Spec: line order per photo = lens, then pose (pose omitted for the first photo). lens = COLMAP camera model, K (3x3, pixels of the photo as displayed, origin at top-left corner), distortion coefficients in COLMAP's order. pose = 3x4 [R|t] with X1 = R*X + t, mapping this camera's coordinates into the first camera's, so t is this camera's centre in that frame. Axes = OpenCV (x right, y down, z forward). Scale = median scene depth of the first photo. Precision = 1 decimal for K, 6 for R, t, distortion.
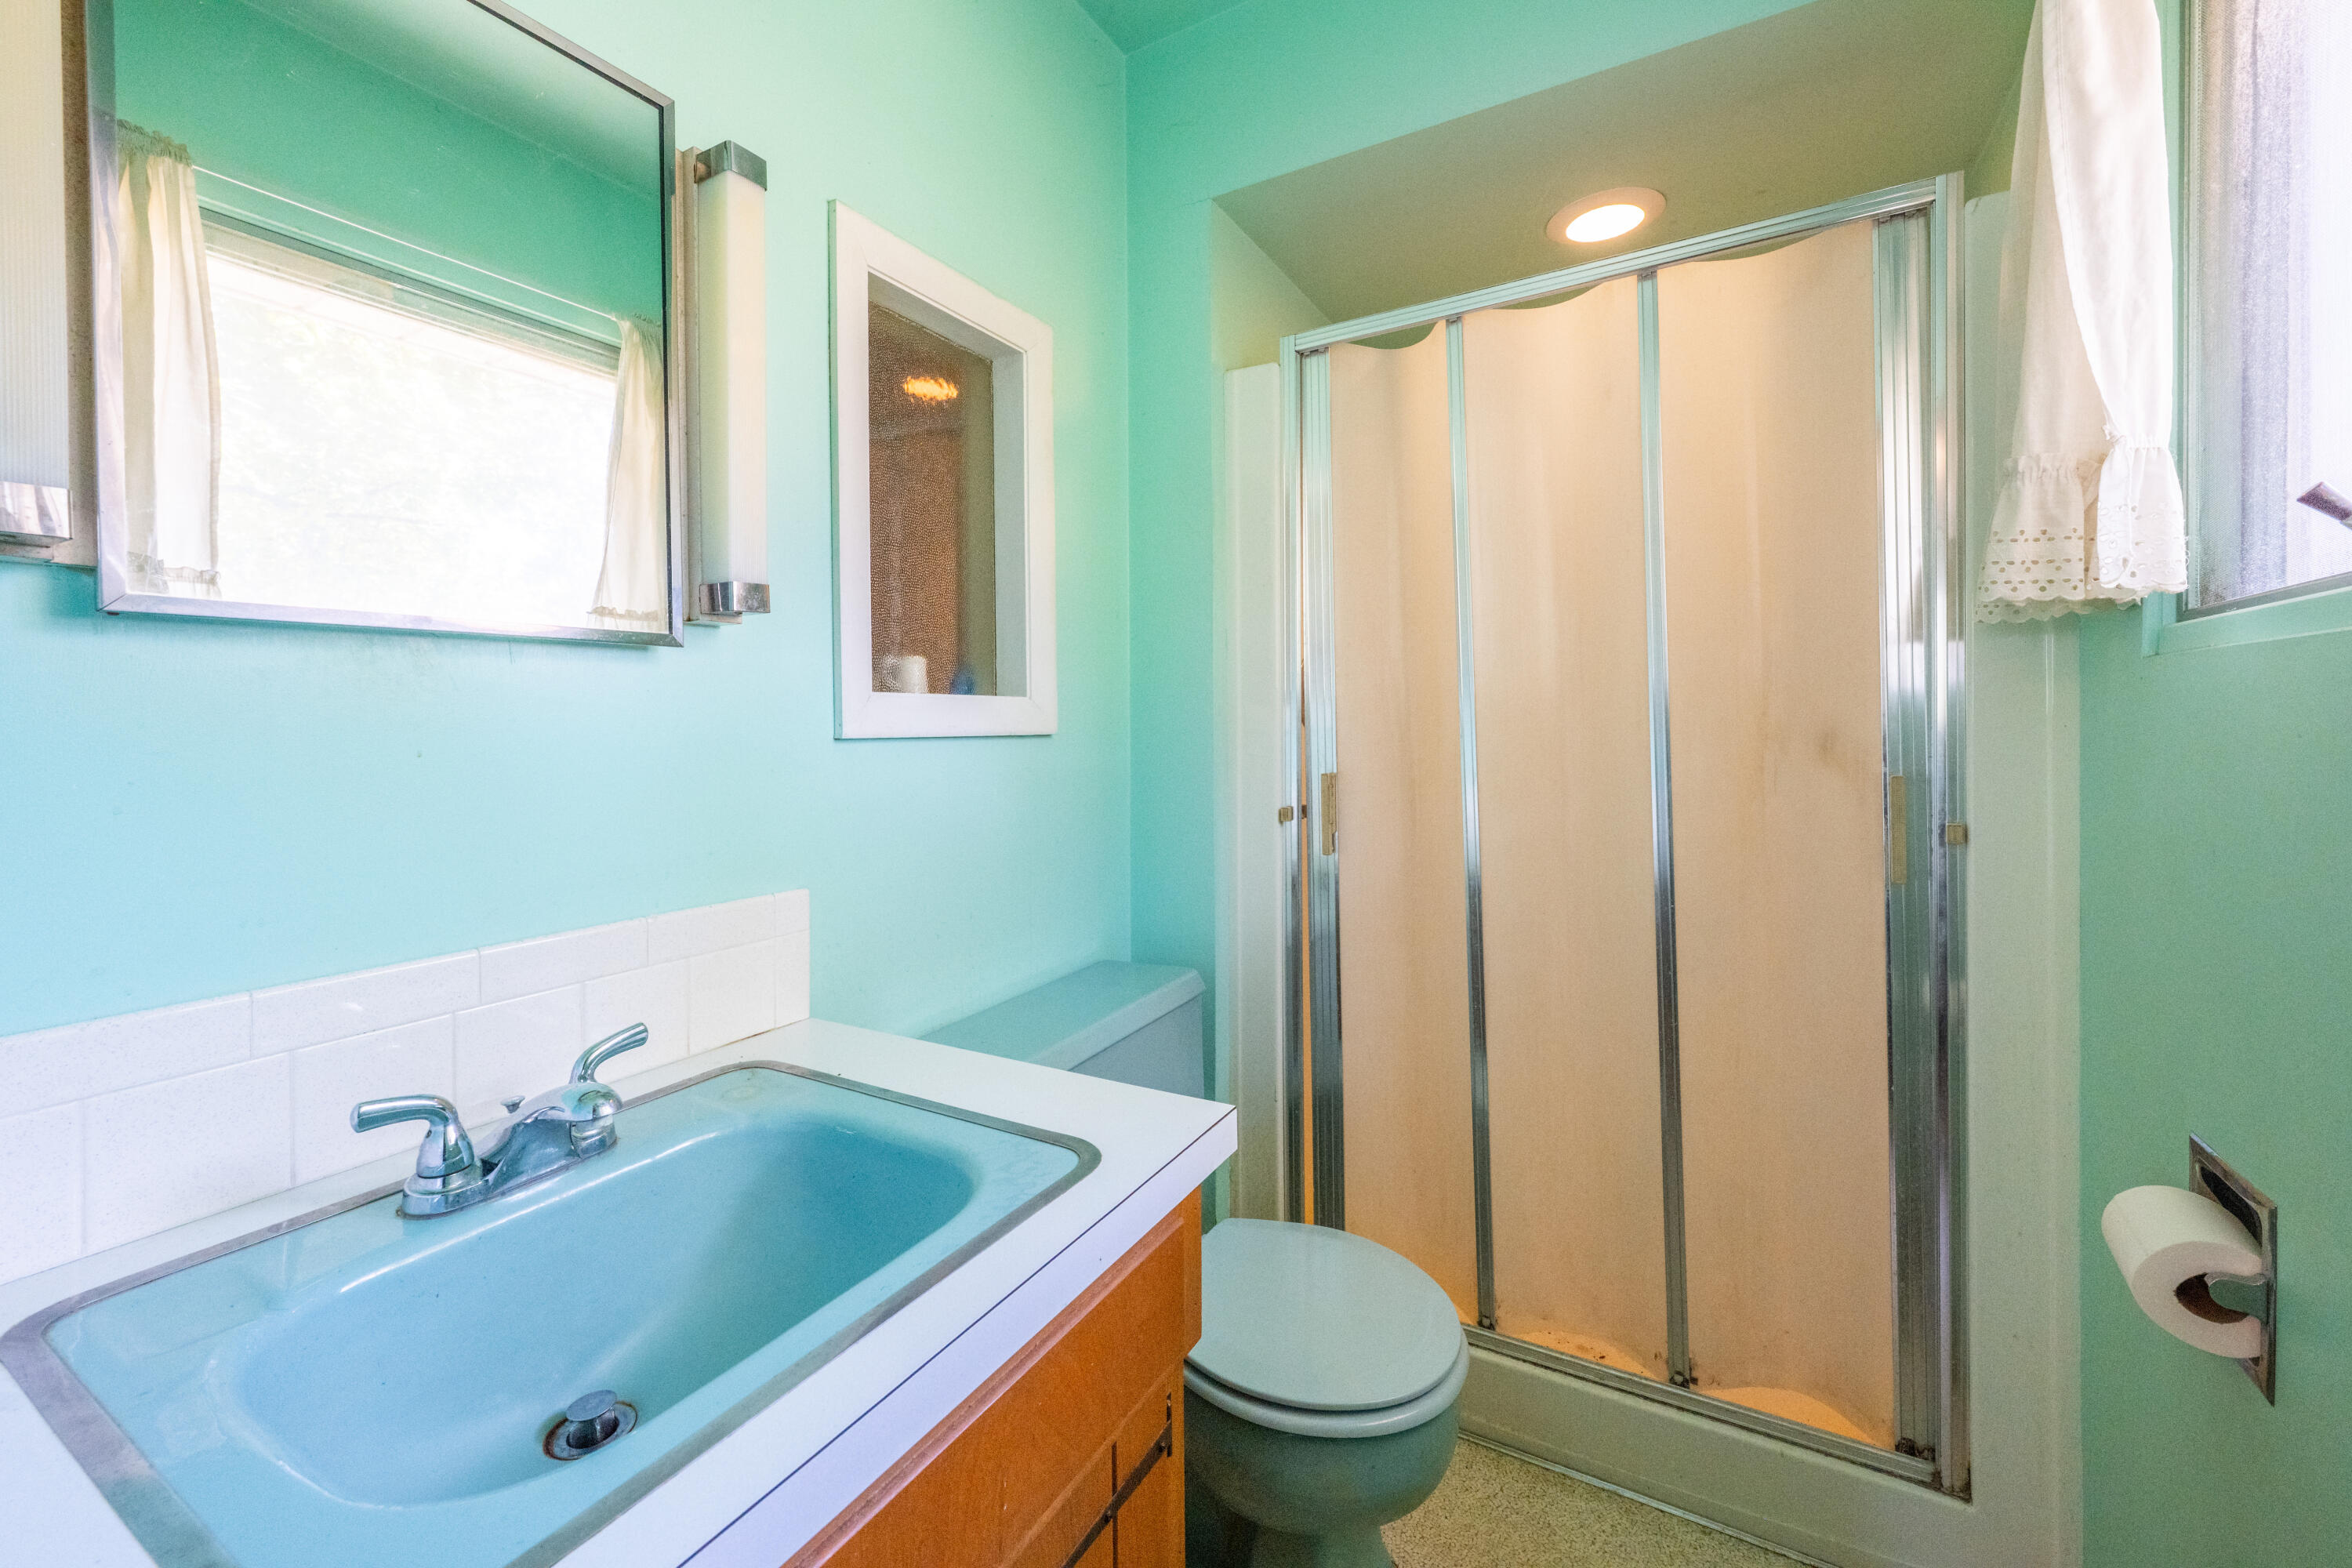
lens RADIAL K [[941.2, 0, 1177.0], [0, 941.2, 726.6], [0, 0, 1]] dist [-0.019692, 0.000122]
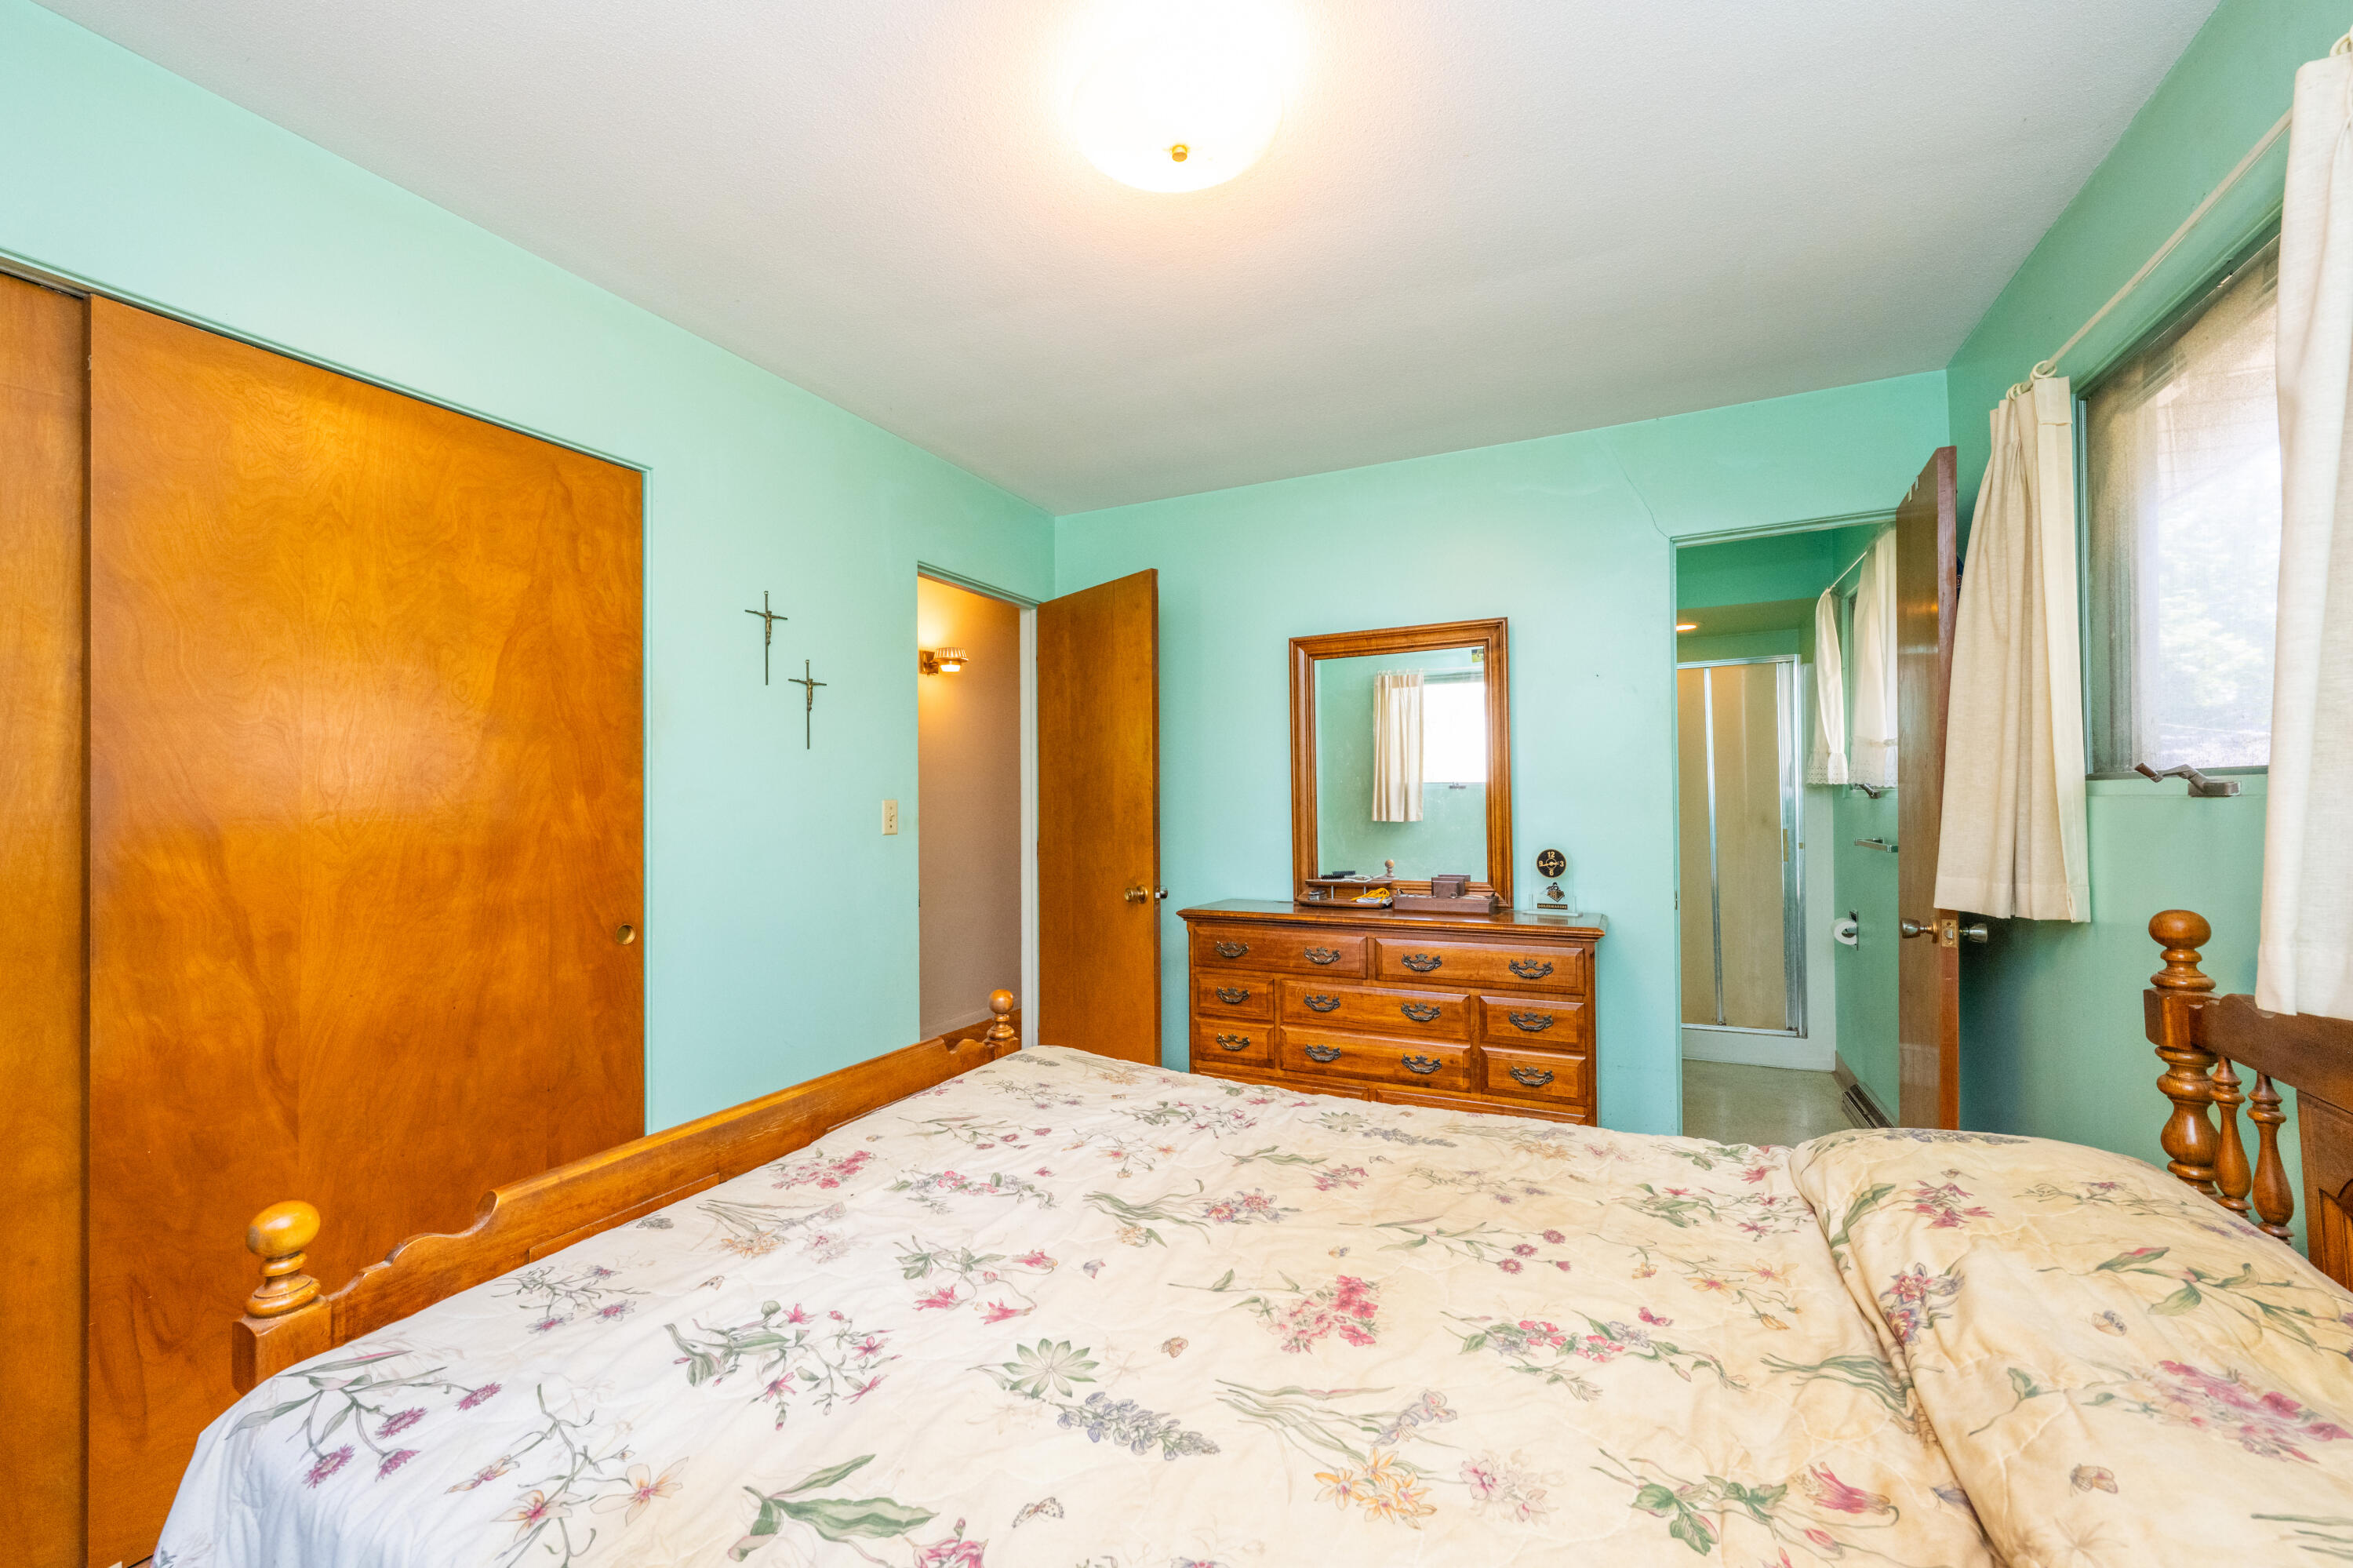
lens RADIAL K [[934.5, 0, 1176.5], [0, 934.5, 784.0], [0, 0, 1]] dist [0.000062, 0.000127]
pose [[0.996303, 0.007976, 0.085539, -2.534312], [-0.006376, 0.999800, -0.018960, -0.050524], [-0.085673, 0.018344, 0.996154, -3.242121]]
